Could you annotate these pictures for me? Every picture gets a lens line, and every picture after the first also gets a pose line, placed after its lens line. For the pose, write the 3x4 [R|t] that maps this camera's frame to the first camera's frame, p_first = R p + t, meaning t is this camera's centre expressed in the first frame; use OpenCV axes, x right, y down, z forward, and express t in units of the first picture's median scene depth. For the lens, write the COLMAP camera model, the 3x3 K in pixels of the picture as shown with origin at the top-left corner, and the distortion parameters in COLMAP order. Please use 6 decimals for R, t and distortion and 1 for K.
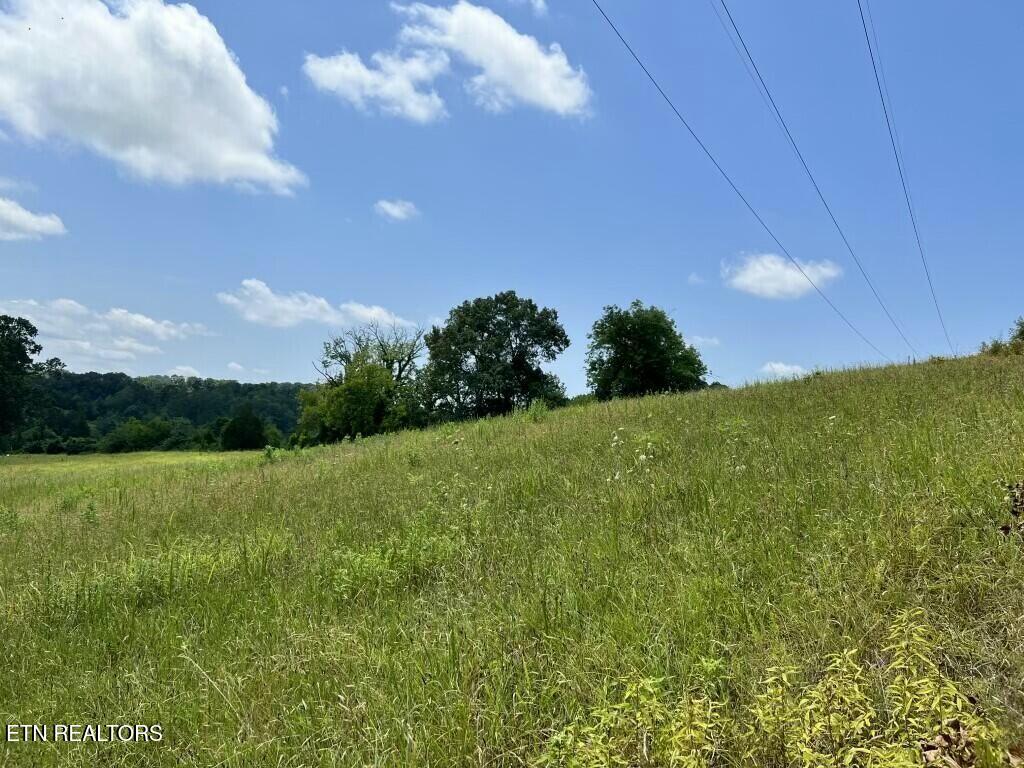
lens RADIAL K [[781.7, 0, 505.5], [0, 781.7, 383.0], [0, 0, 1]] dist [0.108020, -0.133835]
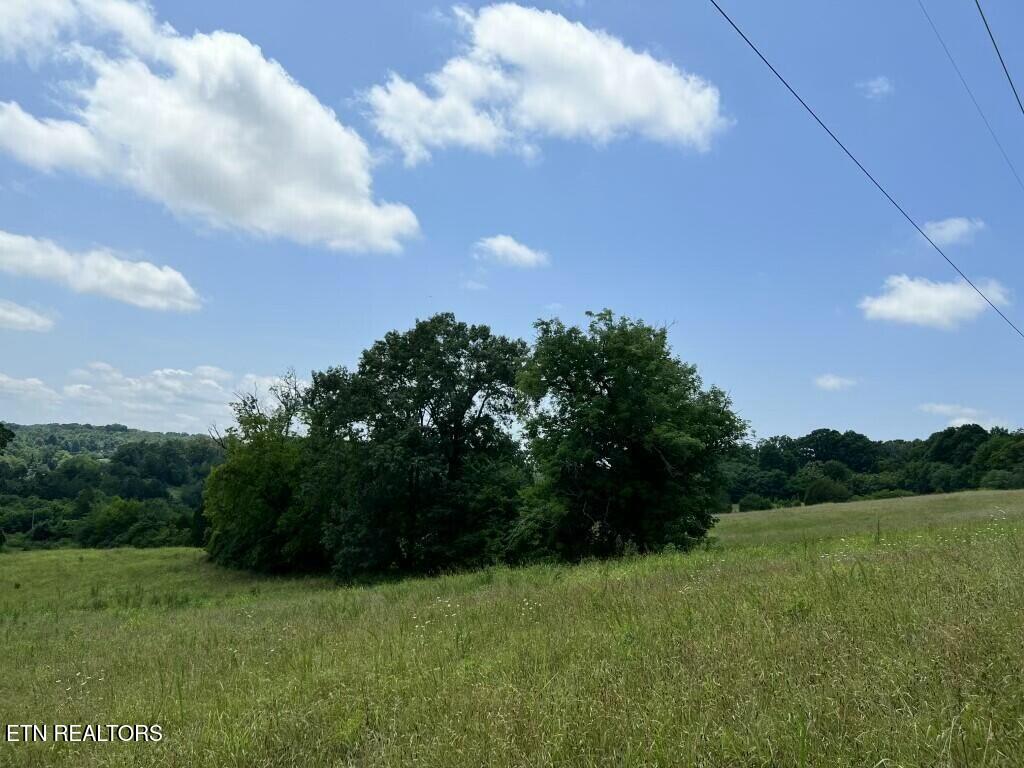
lens RADIAL K [[781.7, 0, 505.5], [0, 781.7, 383.0], [0, 0, 1]] dist [0.108020, -0.133835]
pose [[0.981992, -0.039008, -0.184853, 0.168753], [0.026803, 0.997320, -0.068070, -0.013898], [0.187013, 0.061890, 0.980406, 0.372177]]
